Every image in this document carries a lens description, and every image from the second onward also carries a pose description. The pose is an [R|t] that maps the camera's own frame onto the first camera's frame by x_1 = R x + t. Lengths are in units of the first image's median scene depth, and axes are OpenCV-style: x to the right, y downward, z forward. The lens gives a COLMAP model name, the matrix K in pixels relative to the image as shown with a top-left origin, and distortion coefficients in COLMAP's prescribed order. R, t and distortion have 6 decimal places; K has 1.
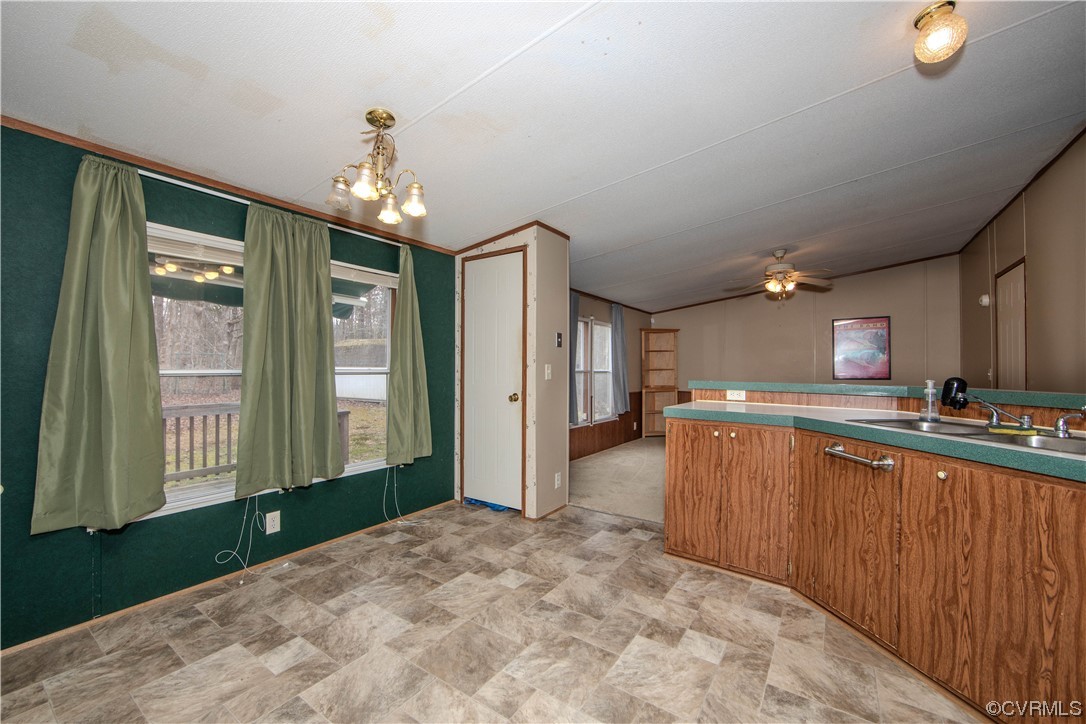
lens RADIAL K [[419.5, 0, 541.5], [0, 419.5, 370.1], [0, 0, 1]] dist [-0.016188, 0.003765]
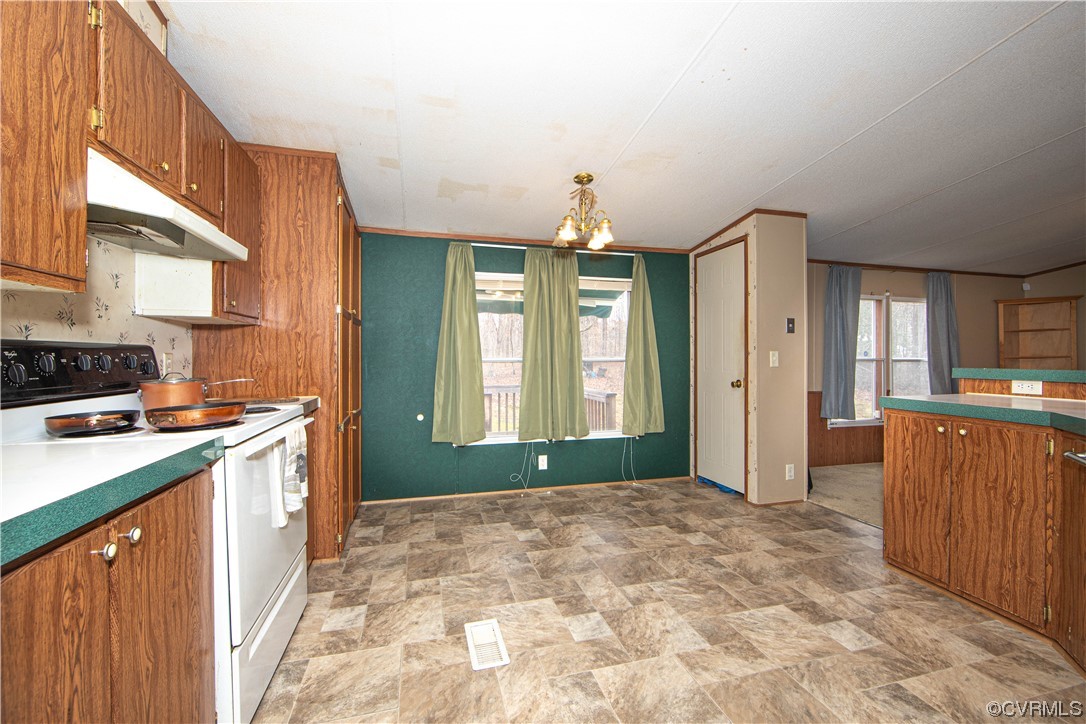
lens RADIAL K [[419.5, 0, 541.5], [0, 419.5, 370.1], [0, 0, 1]] dist [-0.016188, 0.003765]
pose [[0.767769, 0.009083, -0.640662, 0.312004], [0.003852, 0.999816, 0.018792, 0.013558], [0.640715, -0.016896, 0.767593, -0.138345]]
